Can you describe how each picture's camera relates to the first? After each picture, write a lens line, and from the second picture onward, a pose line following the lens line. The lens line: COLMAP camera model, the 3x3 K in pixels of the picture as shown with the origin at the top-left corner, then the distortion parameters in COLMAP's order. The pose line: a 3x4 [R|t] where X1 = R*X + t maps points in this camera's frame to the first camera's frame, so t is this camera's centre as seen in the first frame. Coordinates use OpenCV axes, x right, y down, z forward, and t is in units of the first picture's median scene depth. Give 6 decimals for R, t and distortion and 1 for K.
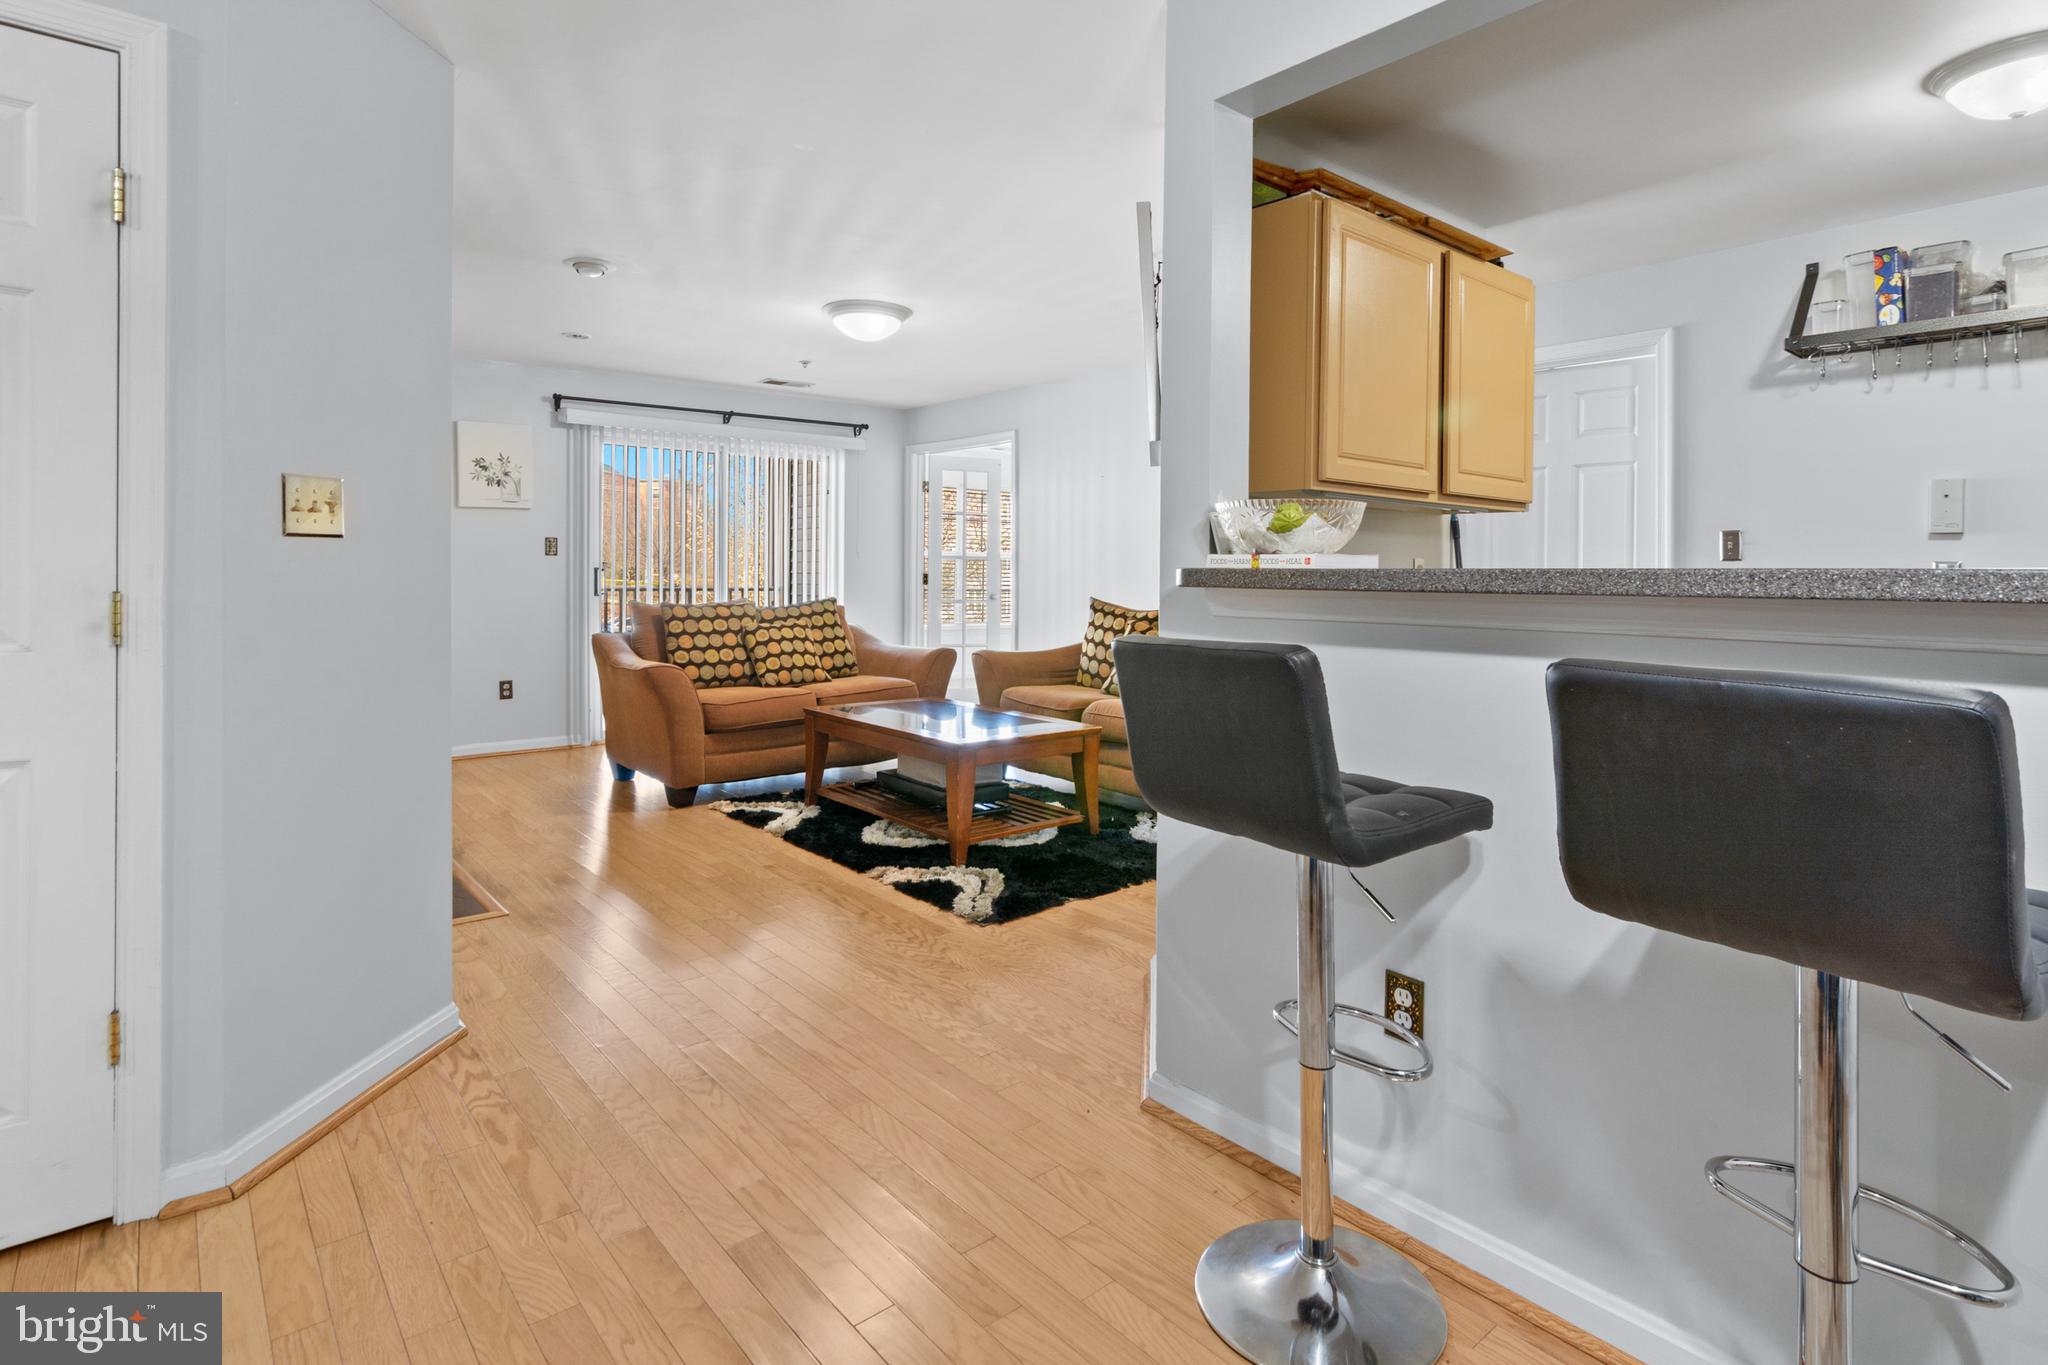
lens RADIAL K [[1030.7, 0, 1028.5], [0, 1030.7, 614.1], [0, 0, 1]] dist [0.000408, -0.000109]
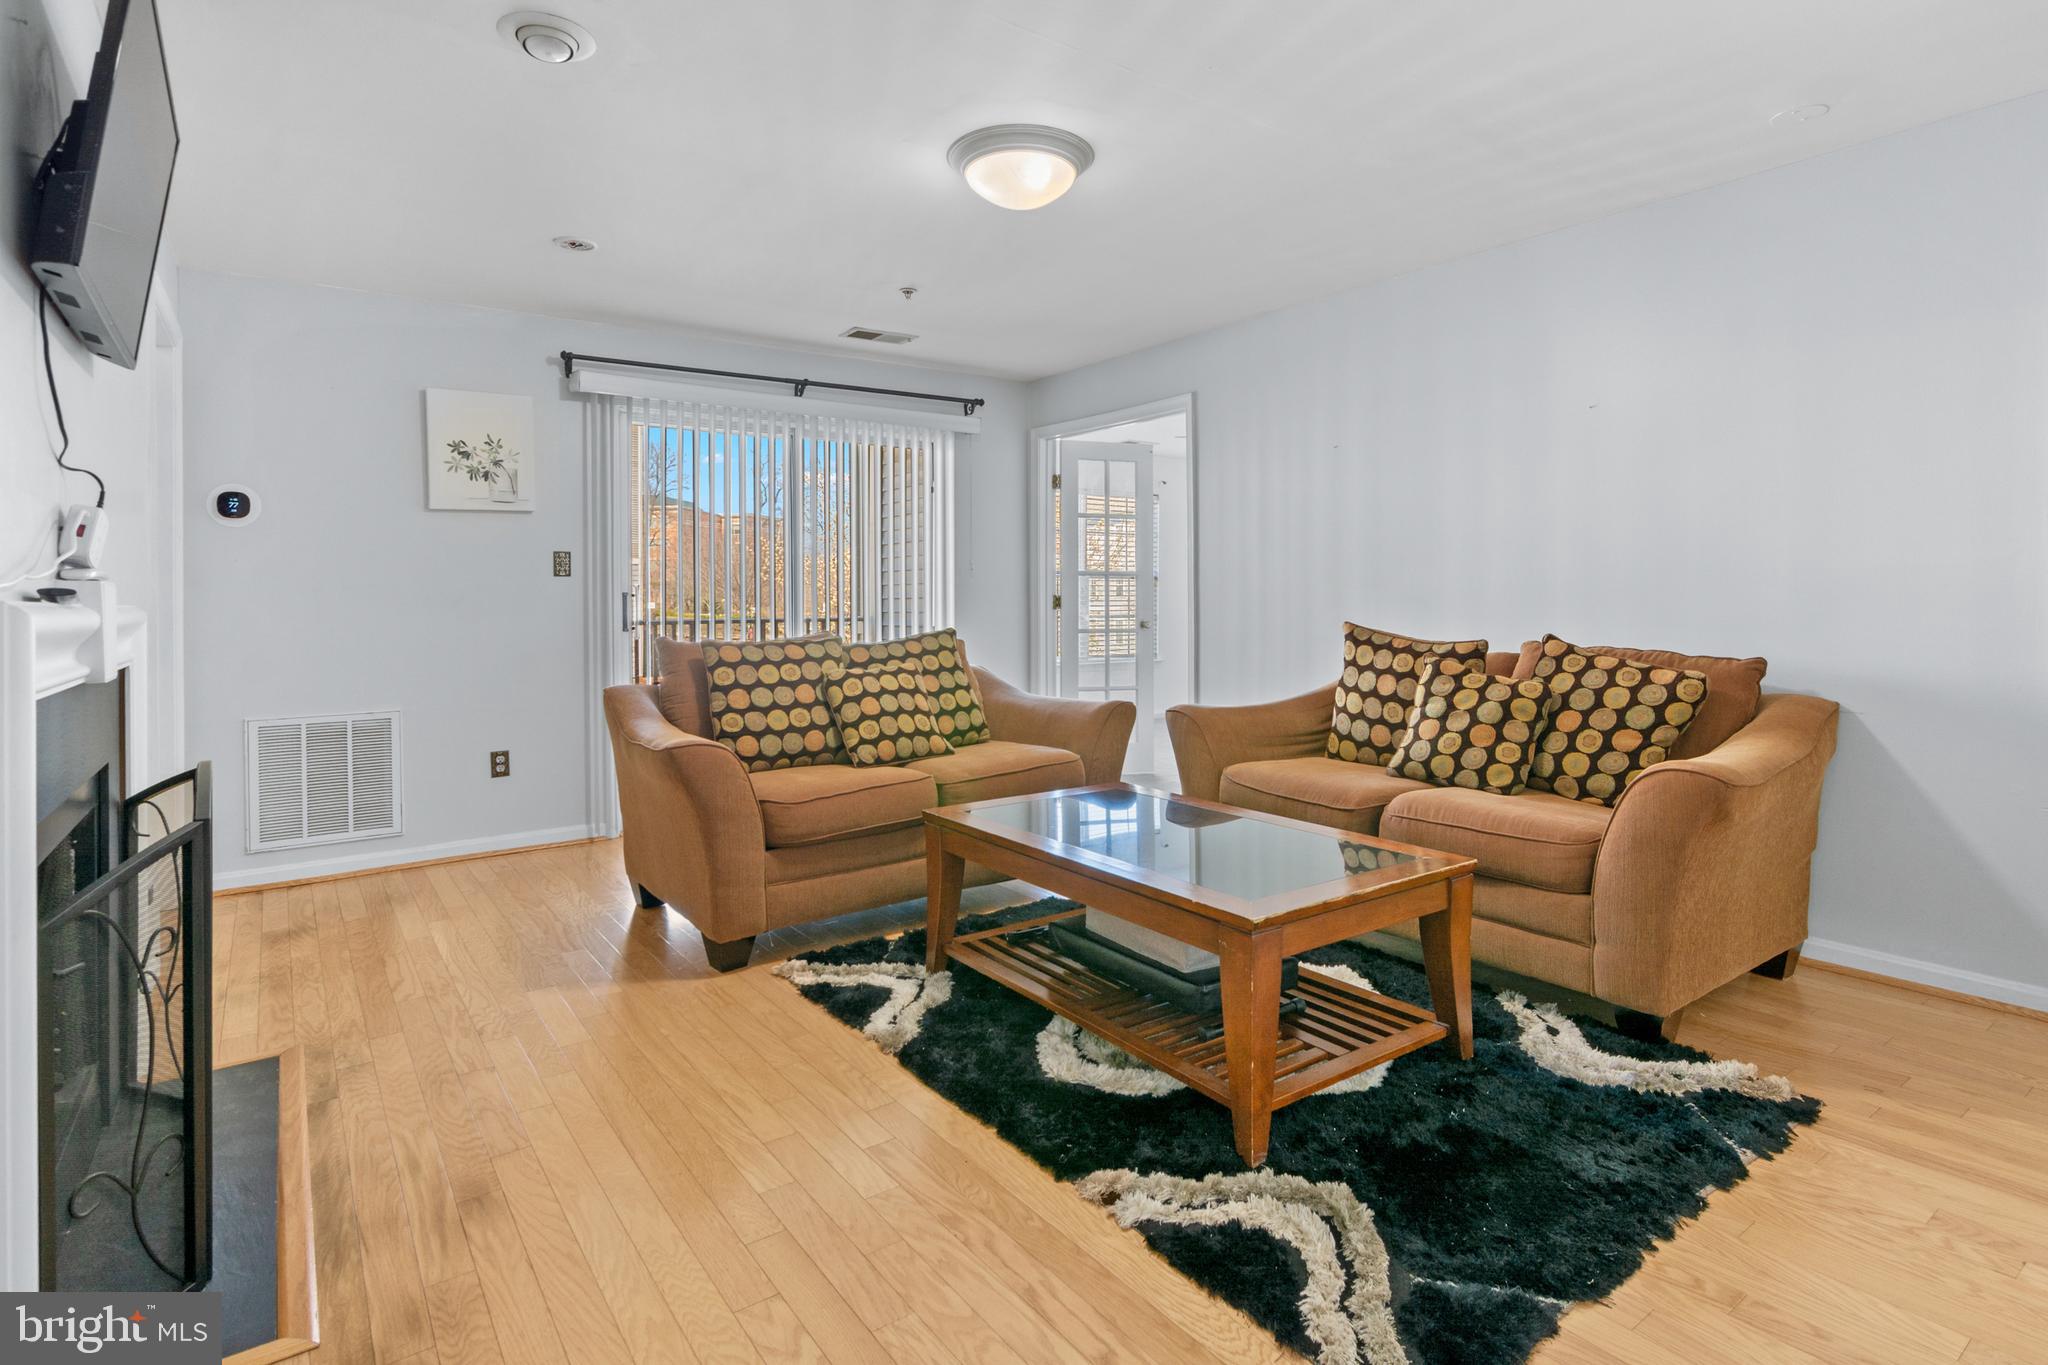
lens RADIAL K [[1030.7, 0, 1028.5], [0, 1030.7, 614.1], [0, 0, 1]] dist [0.000408, -0.000109]
pose [[0.997248, -0.016606, -0.072248, -0.096201], [0.014644, 0.999512, -0.027596, -0.006413], [0.072671, 0.026462, 0.997005, 0.344124]]
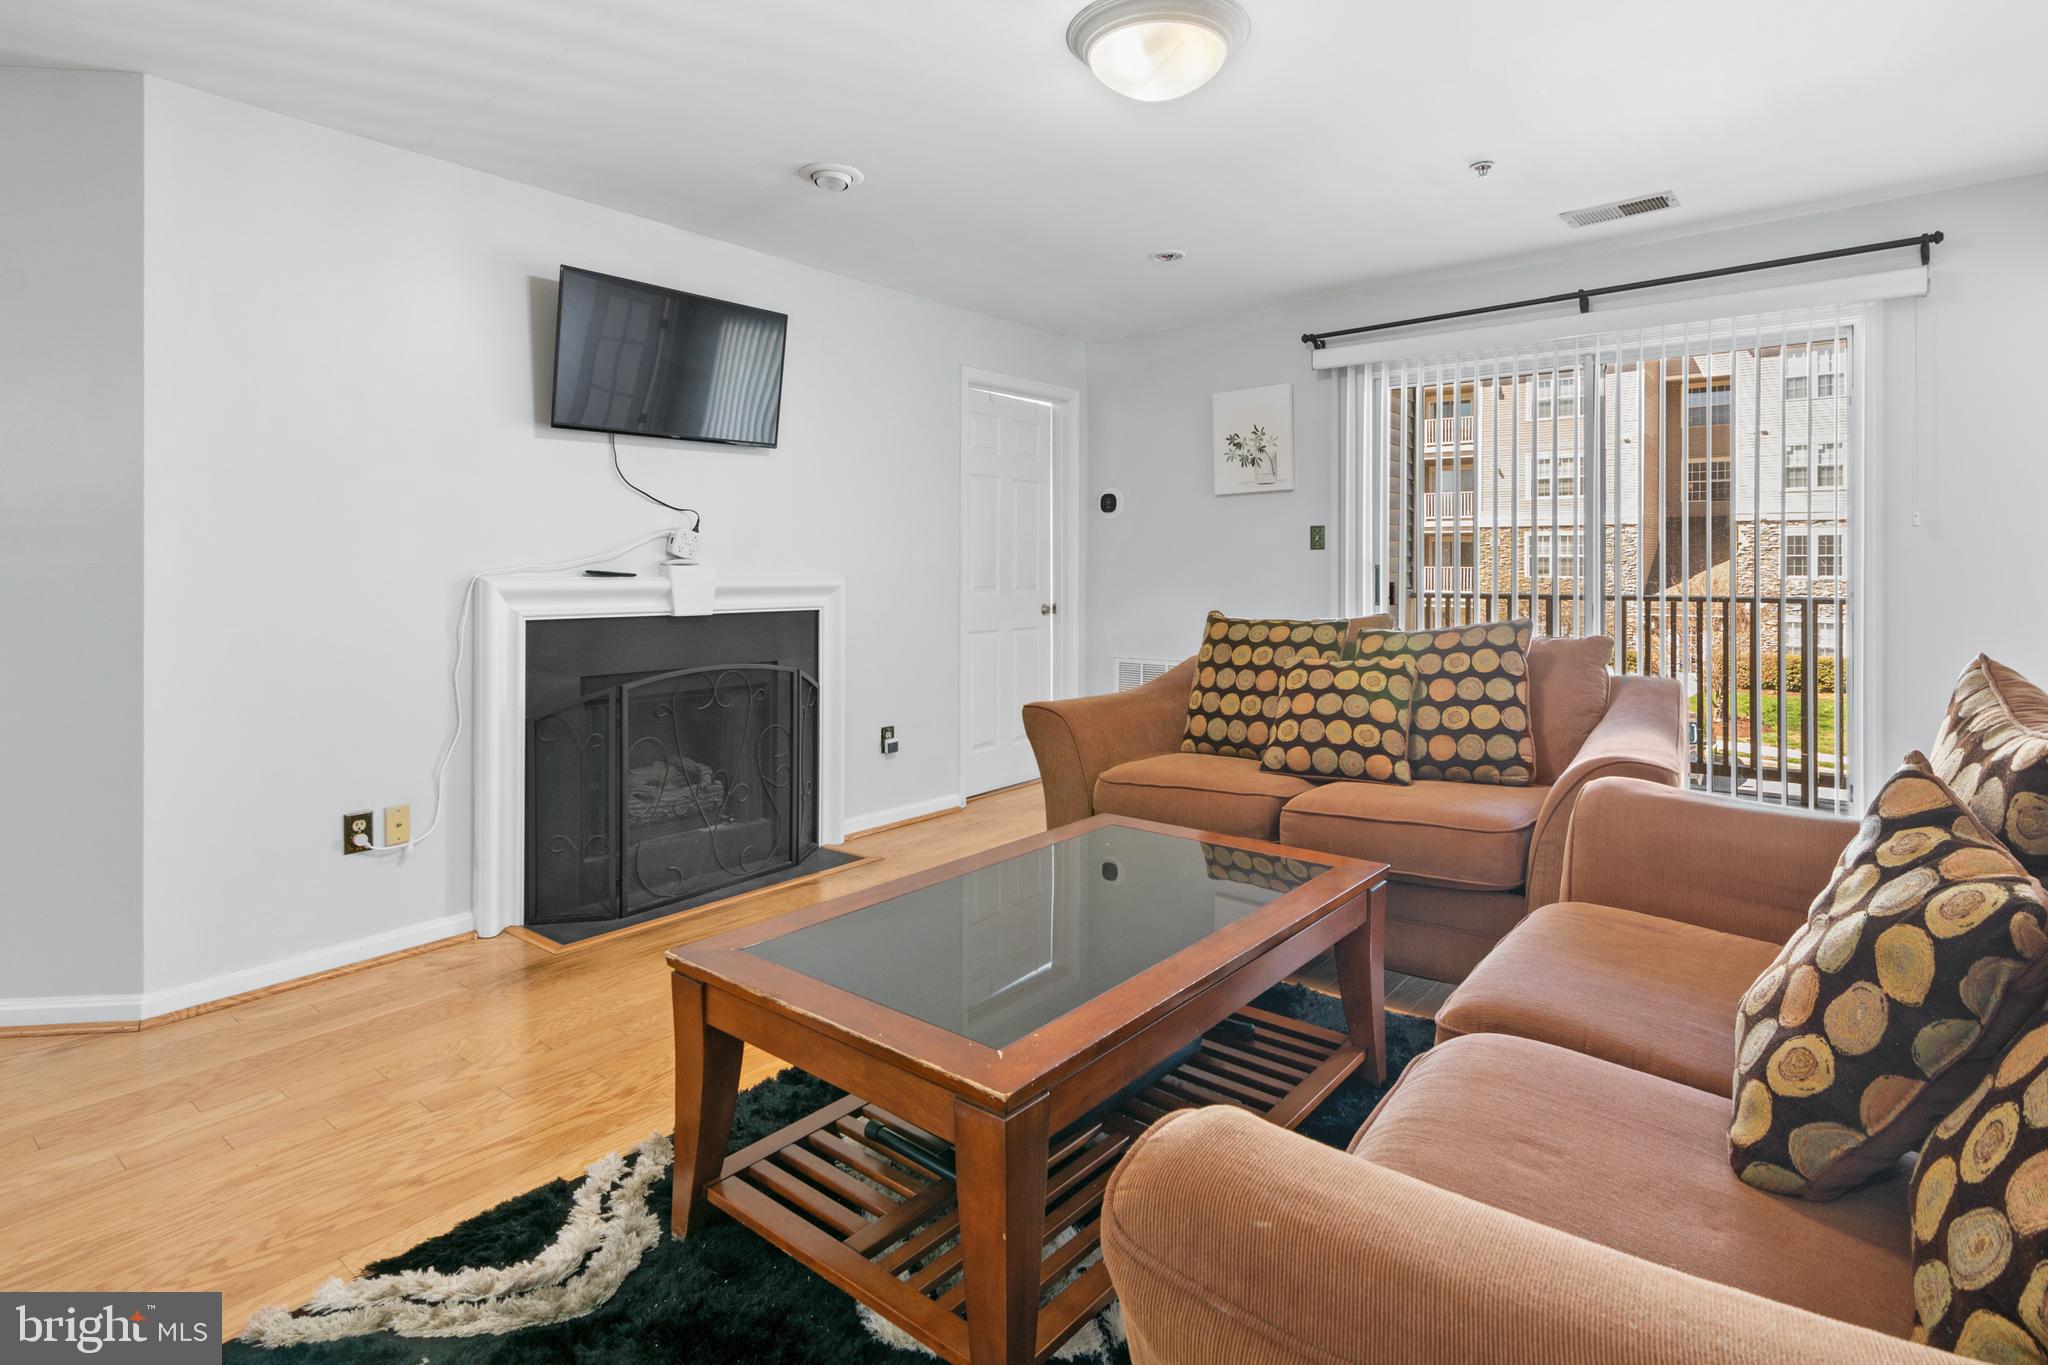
lens RADIAL K [[1064.3, 0, 1048.3], [0, 1064.3, 568.4], [0, 0, 1]] dist [0.010222, 0.000170]
pose [[0.190105, -0.011044, -0.981702, 0.293811], [-0.038578, 0.999080, -0.018710, -0.024271], [0.981006, 0.041429, 0.189504, 0.749274]]
